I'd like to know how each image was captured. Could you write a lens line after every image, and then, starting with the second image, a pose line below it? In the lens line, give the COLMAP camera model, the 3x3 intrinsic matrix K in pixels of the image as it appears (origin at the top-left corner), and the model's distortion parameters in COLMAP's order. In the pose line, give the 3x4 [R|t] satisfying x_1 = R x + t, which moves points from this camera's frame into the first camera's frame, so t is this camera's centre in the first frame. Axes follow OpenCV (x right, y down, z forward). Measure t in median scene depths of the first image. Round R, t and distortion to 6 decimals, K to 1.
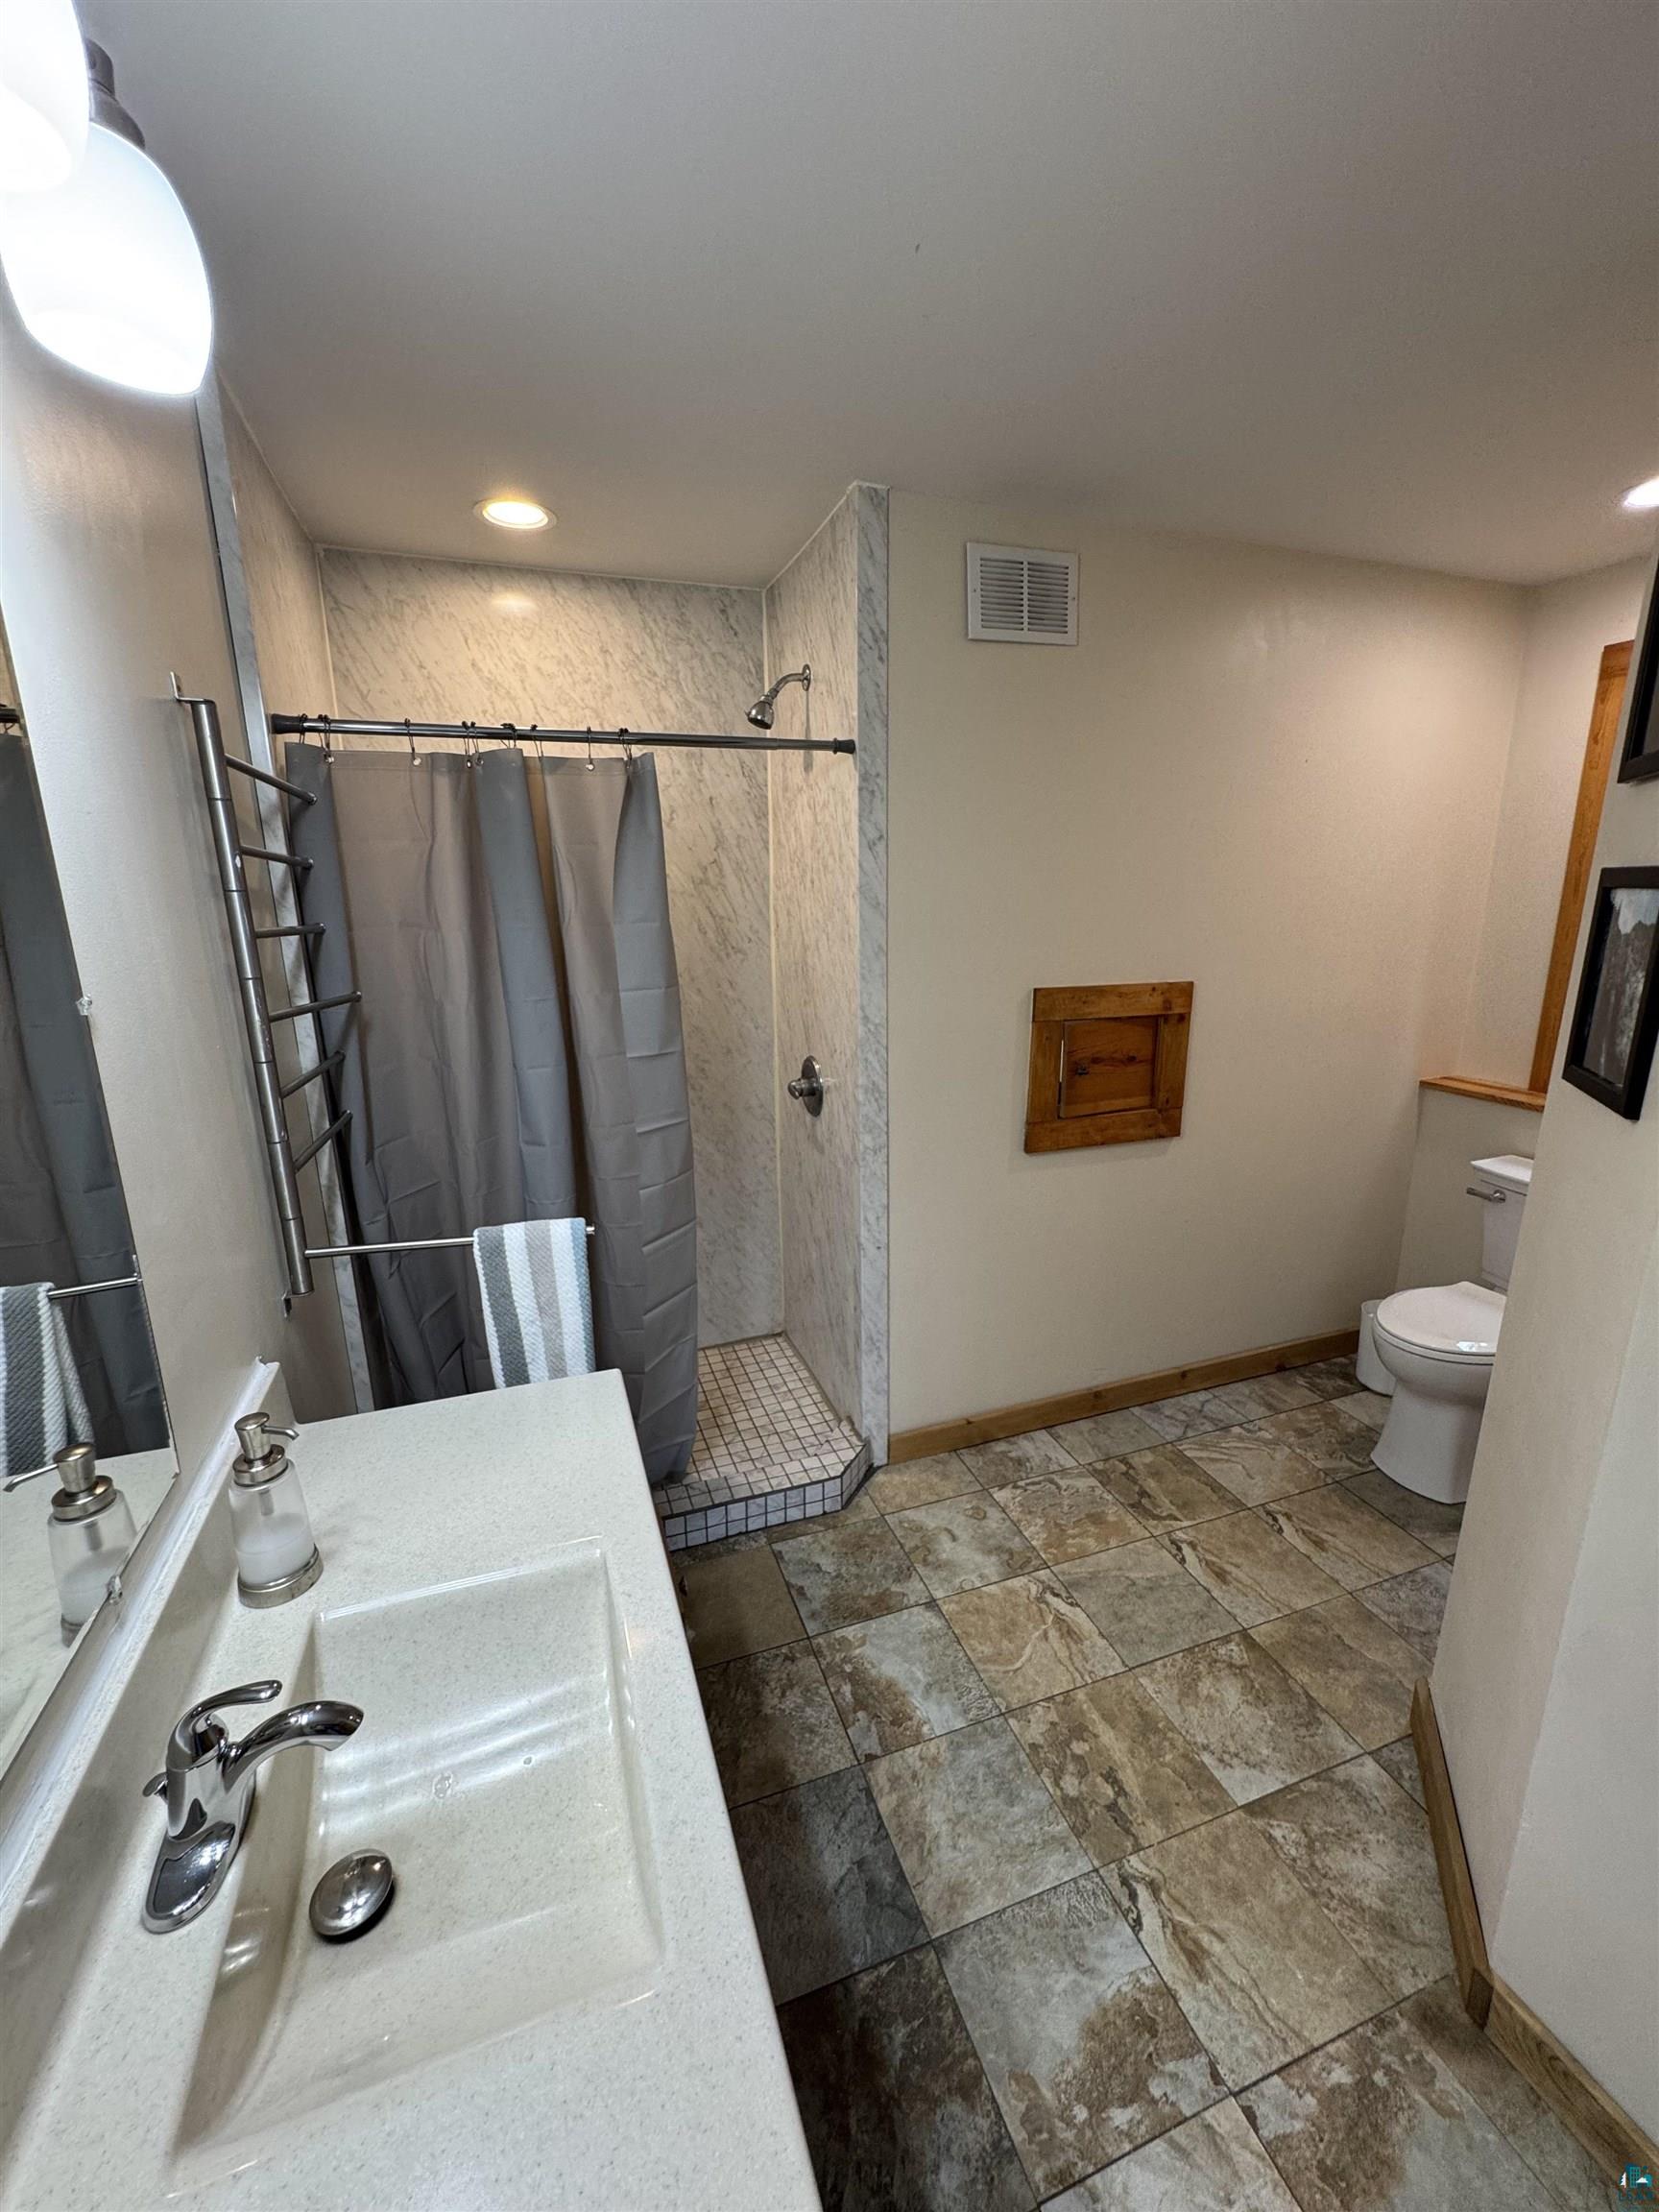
lens RADIAL K [[888.3, 0, 832.5], [0, 888.3, 1105.3], [0, 0, 1]] dist [-0.003319, -0.000060]
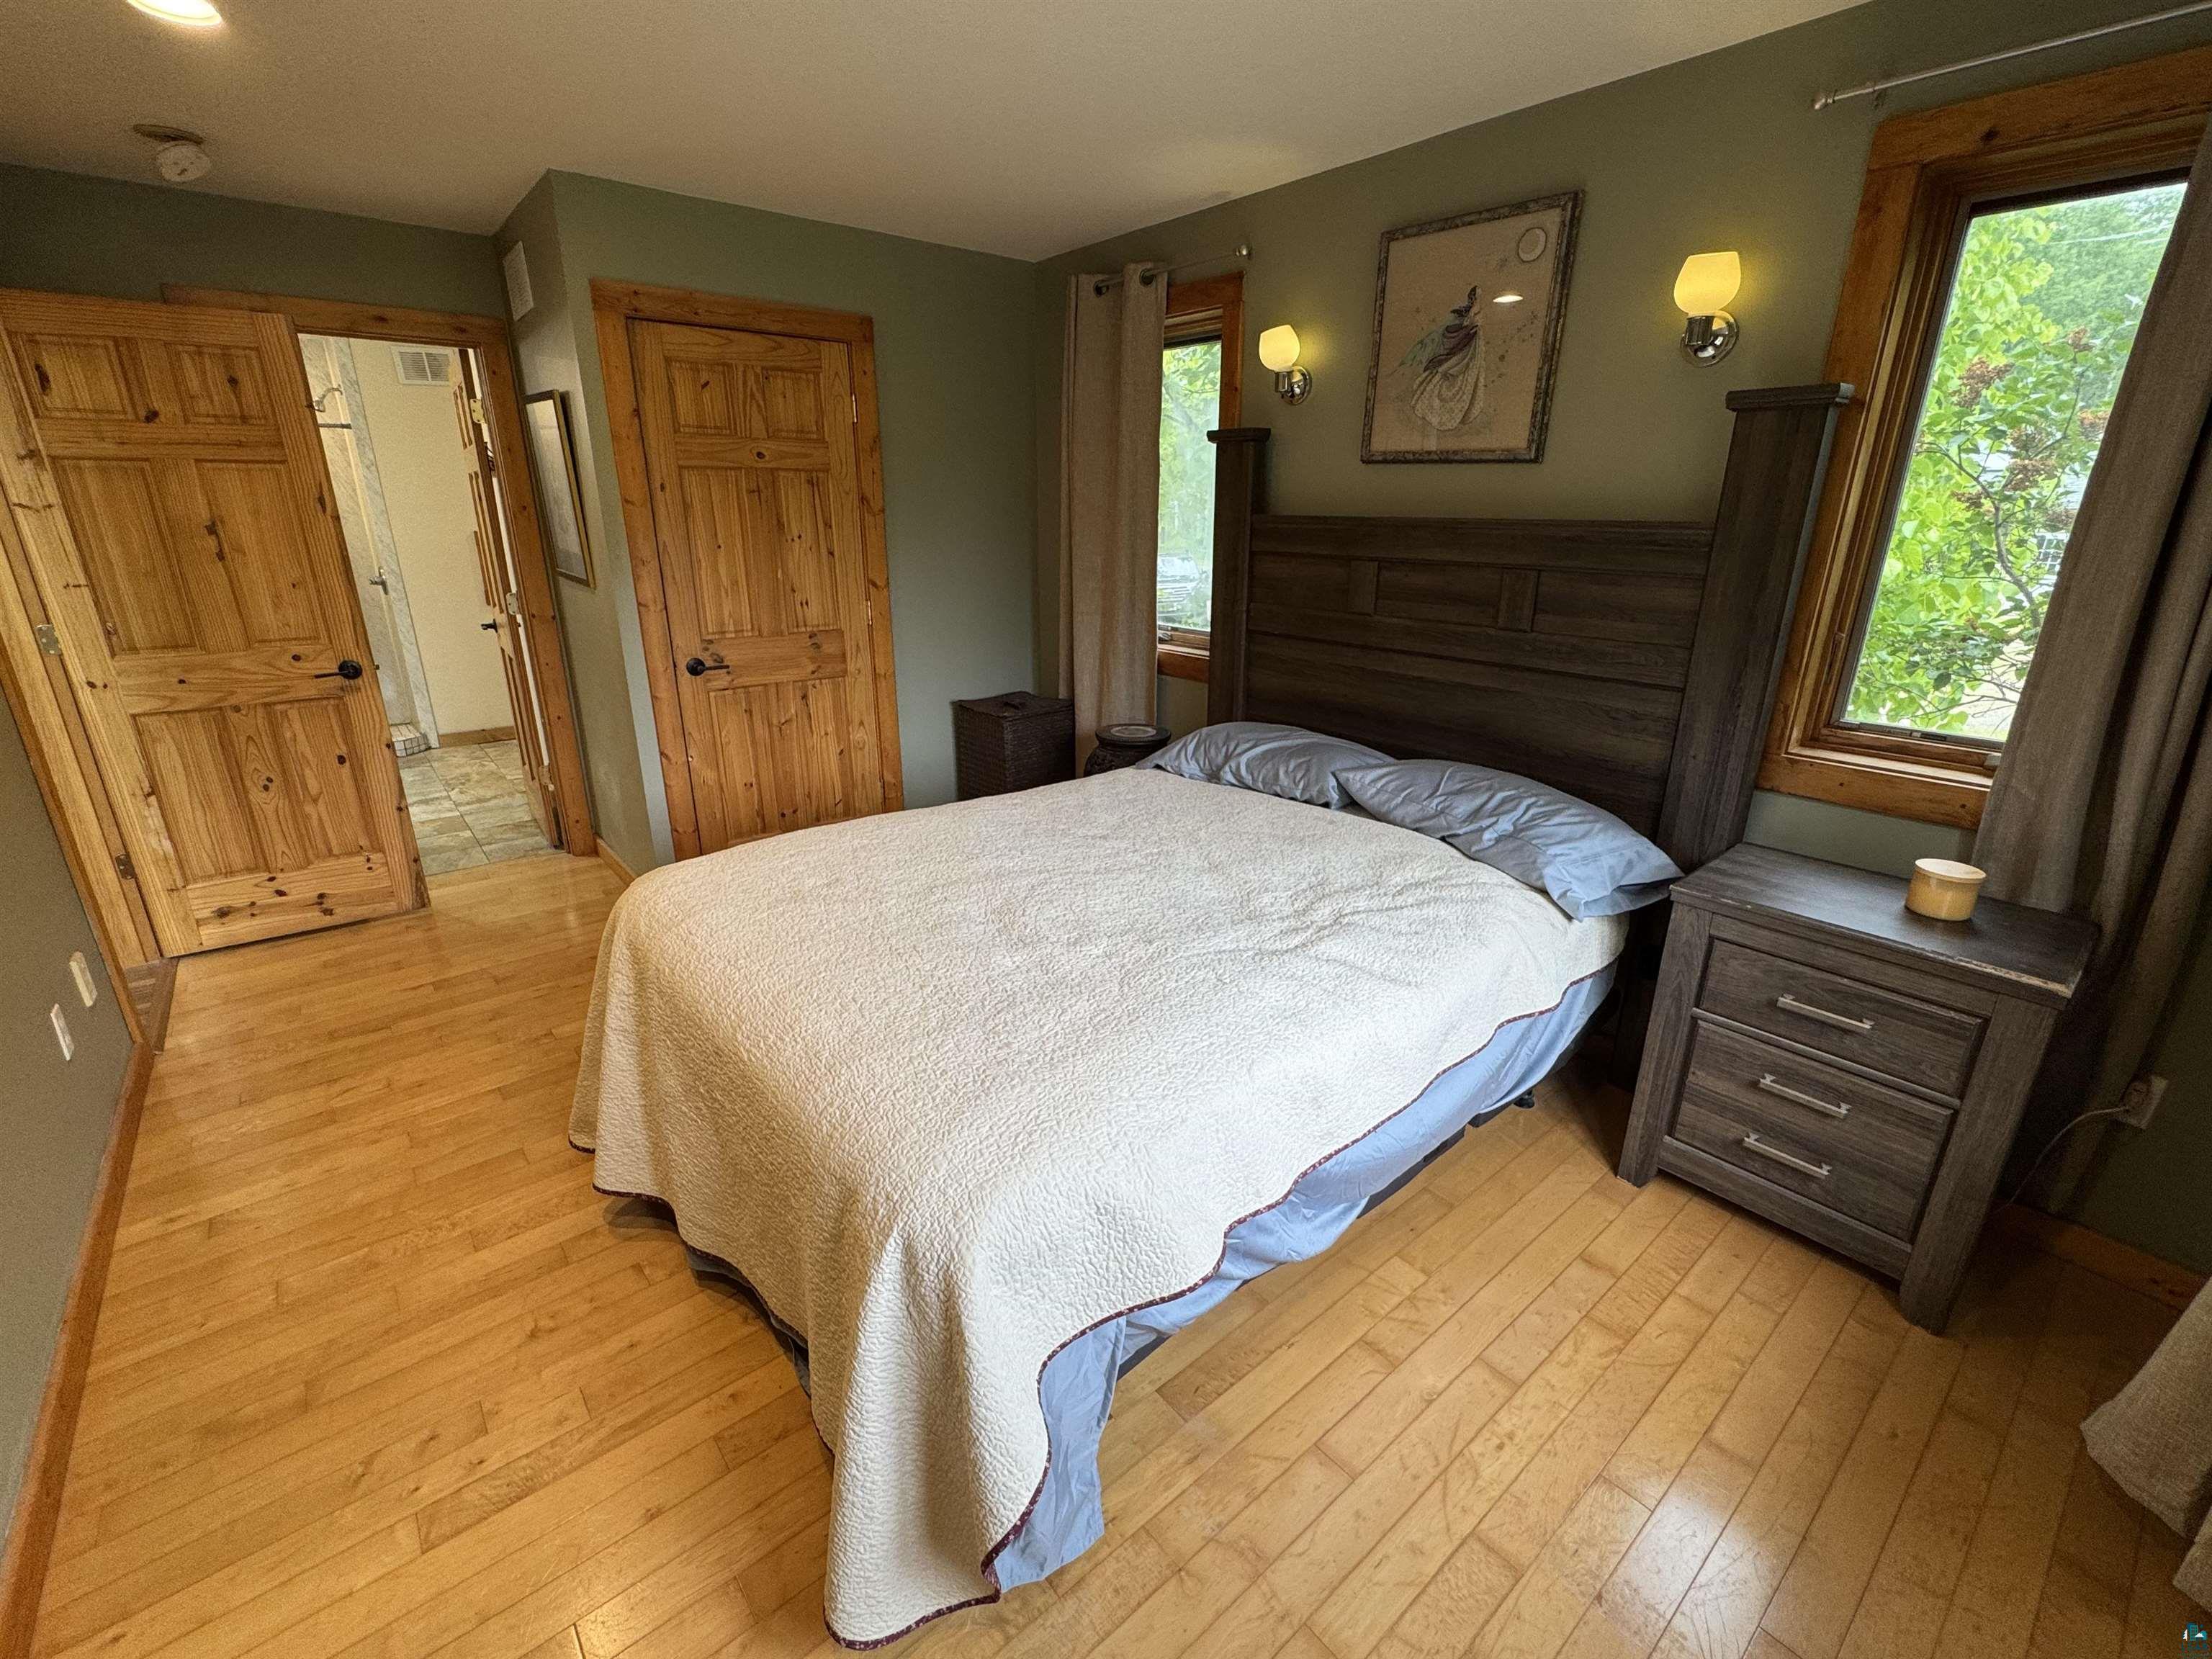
lens RADIAL K [[963.2, 0, 1103.5], [0, 963.2, 827.1], [0, 0, 1]] dist [-0.000393, -0.000058]
pose [[0.937553, -0.096231, 0.334265, 0.988591], [0.068877, 0.993302, 0.092774, 0.605307], [-0.340954, -0.063958, 0.937902, -2.316946]]
